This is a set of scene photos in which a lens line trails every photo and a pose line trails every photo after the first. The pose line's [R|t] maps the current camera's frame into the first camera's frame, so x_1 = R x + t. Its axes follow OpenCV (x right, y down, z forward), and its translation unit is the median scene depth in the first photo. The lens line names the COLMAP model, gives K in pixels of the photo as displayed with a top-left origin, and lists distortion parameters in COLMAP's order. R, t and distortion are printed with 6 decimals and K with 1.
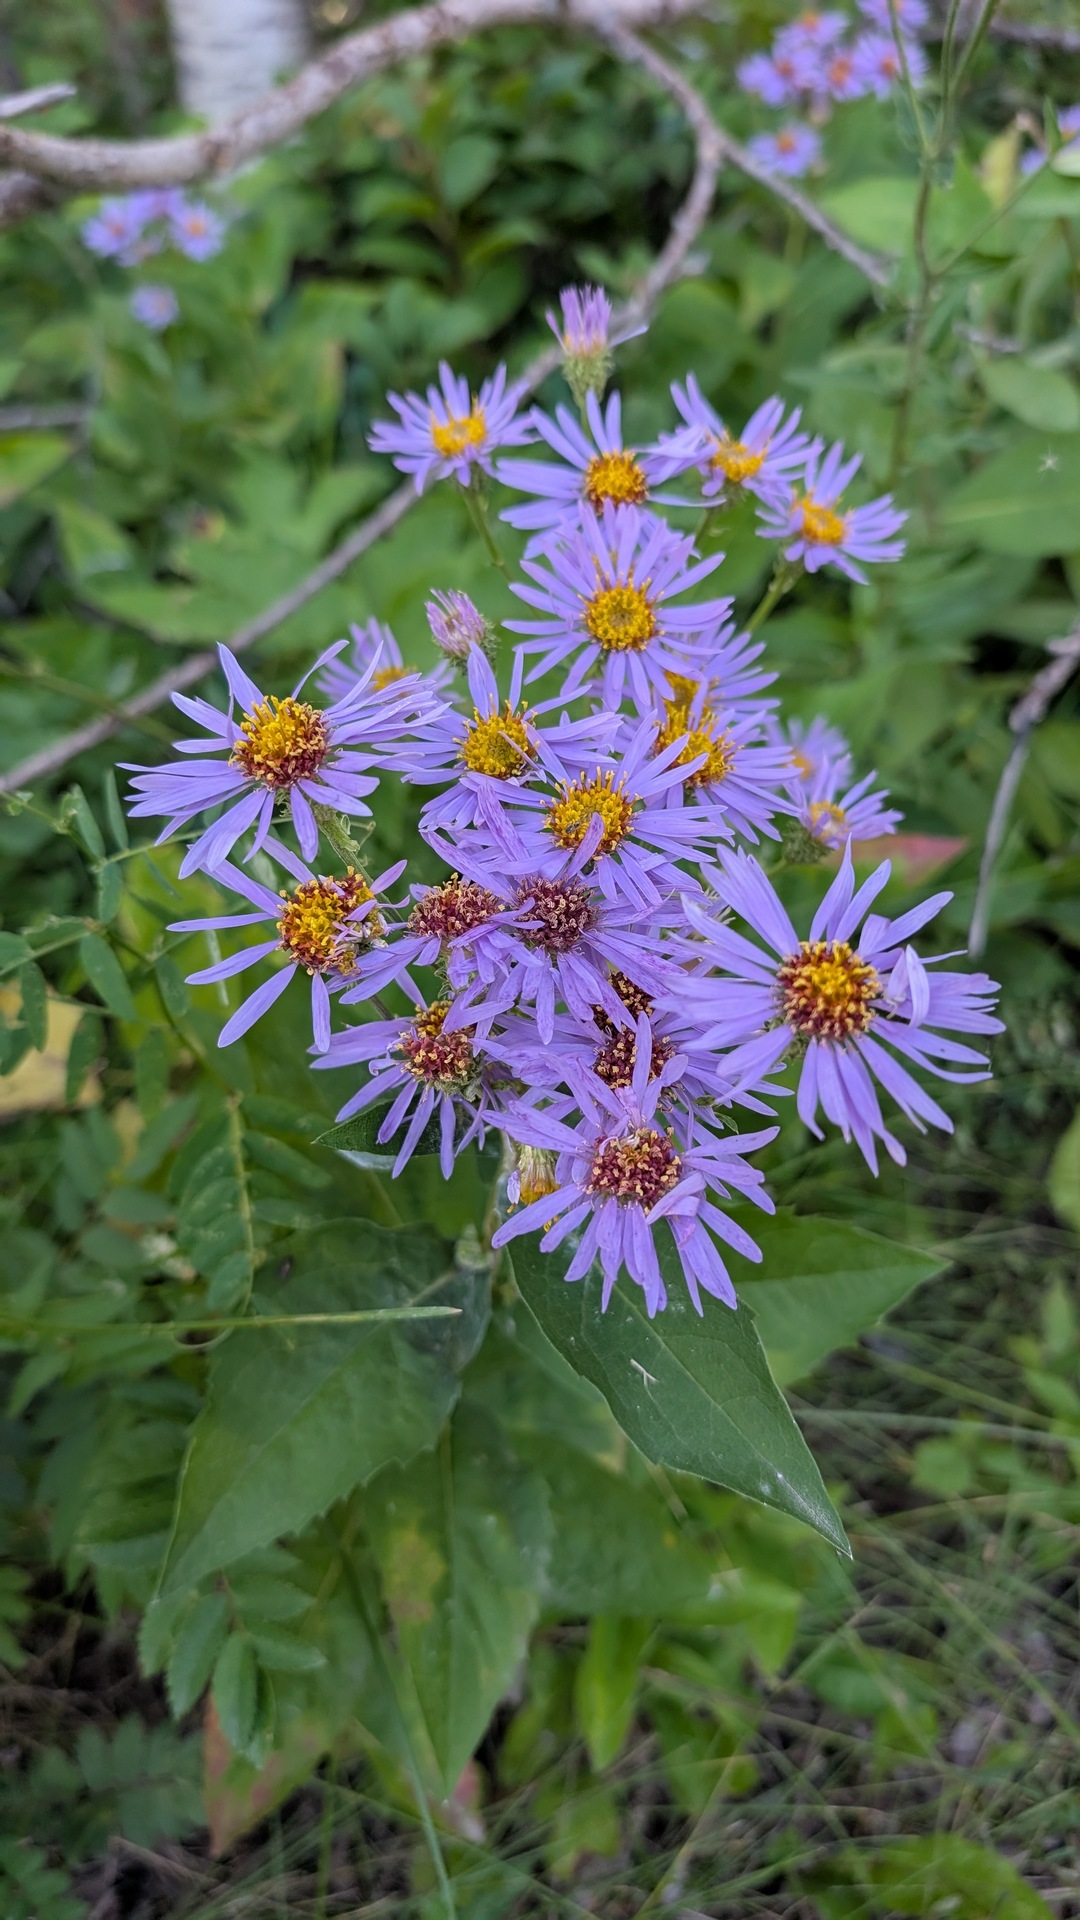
lens RADIAL K [[1458.9, 0, 551.7], [0, 1458.9, 960.1], [0, 0, 1]] dist [-0.022874, -0.030053]
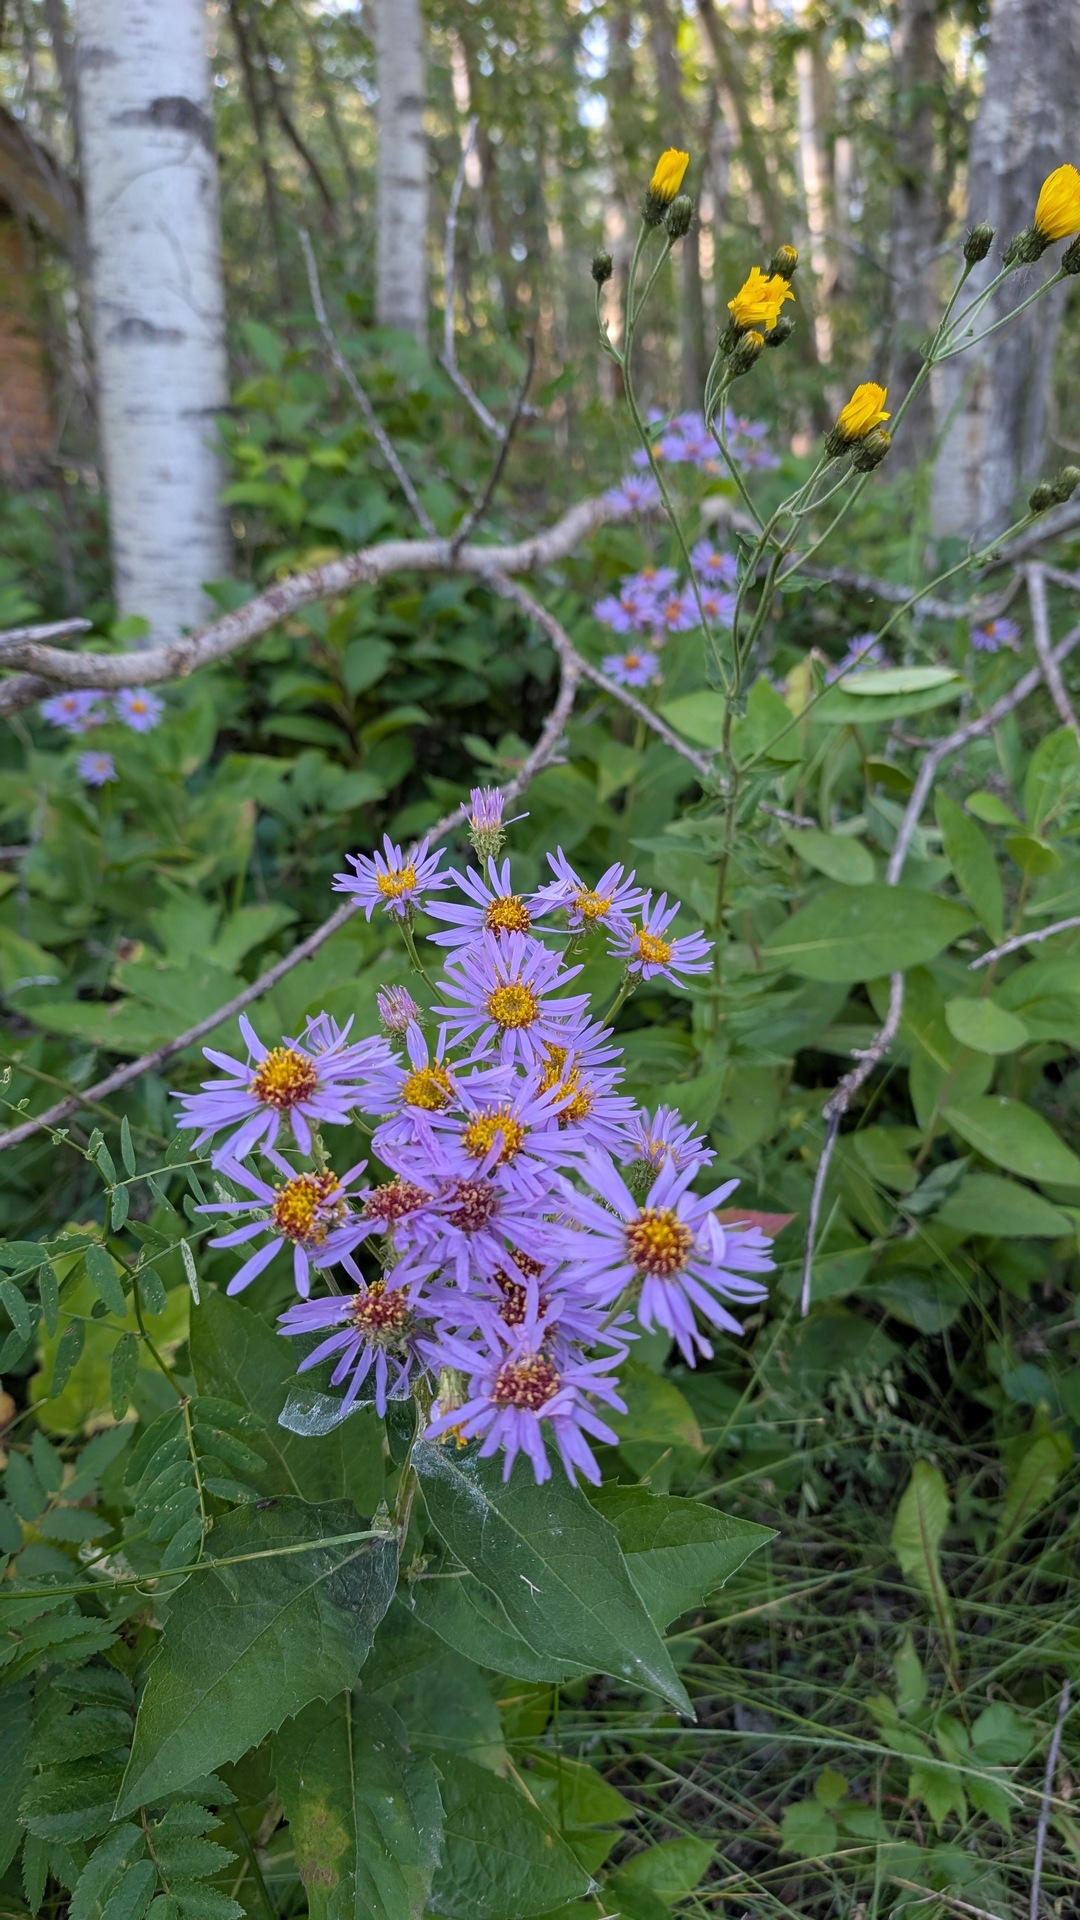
lens RADIAL K [[1458.9, 0, 534.1], [0, 1458.9, 962.5], [0, 0, 1]] dist [-0.022874, -0.030053]
pose [[0.996896, 0.017238, 0.076816, -0.031014], [0.005555, 0.957899, -0.287051, 0.098564], [-0.078530, 0.286587, 0.954830, -0.277794]]
